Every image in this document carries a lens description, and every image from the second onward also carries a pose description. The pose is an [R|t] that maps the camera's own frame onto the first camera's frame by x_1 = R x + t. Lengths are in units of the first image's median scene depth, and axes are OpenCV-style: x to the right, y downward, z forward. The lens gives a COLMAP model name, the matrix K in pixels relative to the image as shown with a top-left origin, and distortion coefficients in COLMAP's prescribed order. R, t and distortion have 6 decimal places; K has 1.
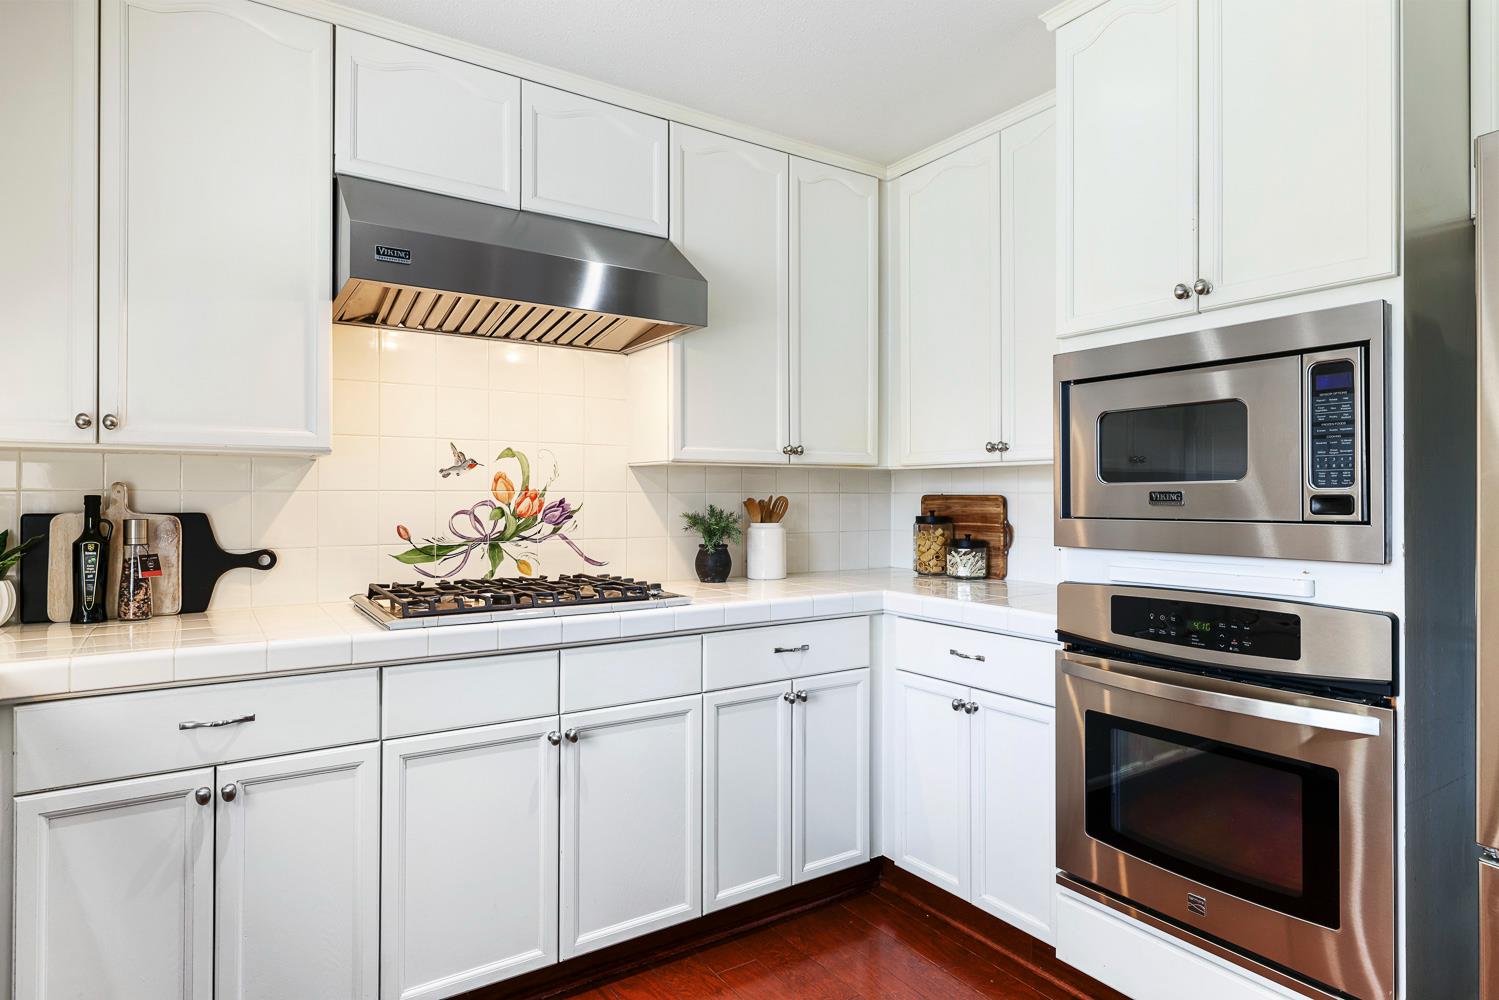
lens RADIAL K [[826.2, 0, 754.9], [0, 826.2, 496.6], [0, 0, 1]] dist [0.001326, -0.000488]
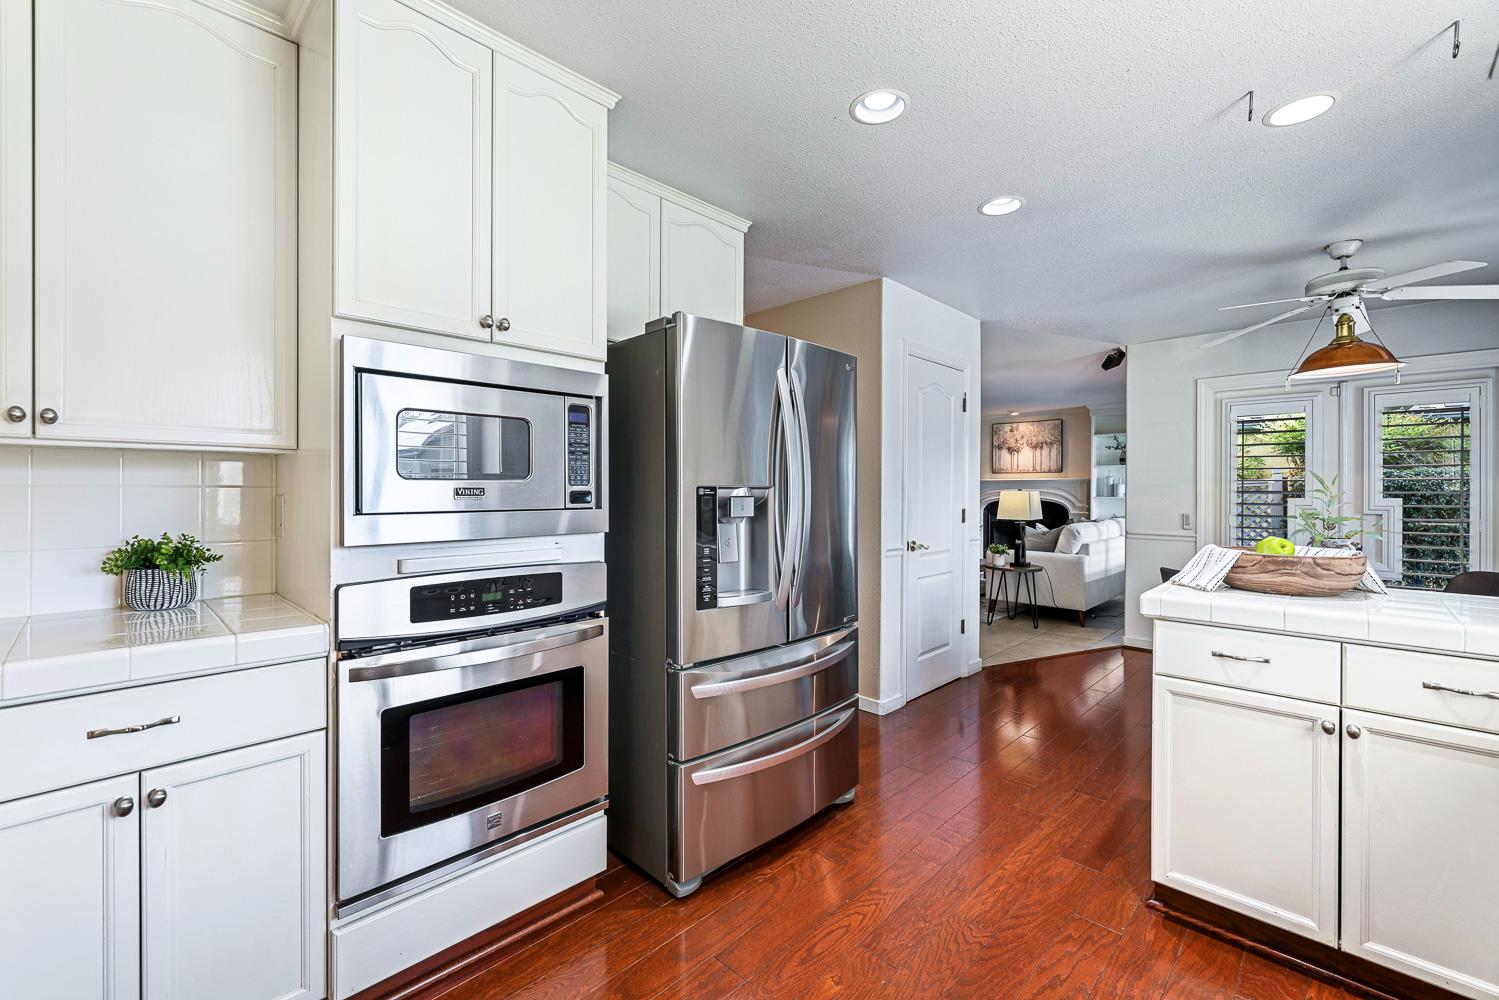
lens RADIAL K [[643.3, 0, 749.9], [0, 643.3, 498.3], [0, 0, 1]] dist [-0.003090, -0.000801]
pose [[-0.211879, -0.007824, 0.977265, -0.393535], [0.000739, 0.999966, 0.008166, 0.001730], [-0.977296, 0.002452, -0.211866, 0.673084]]
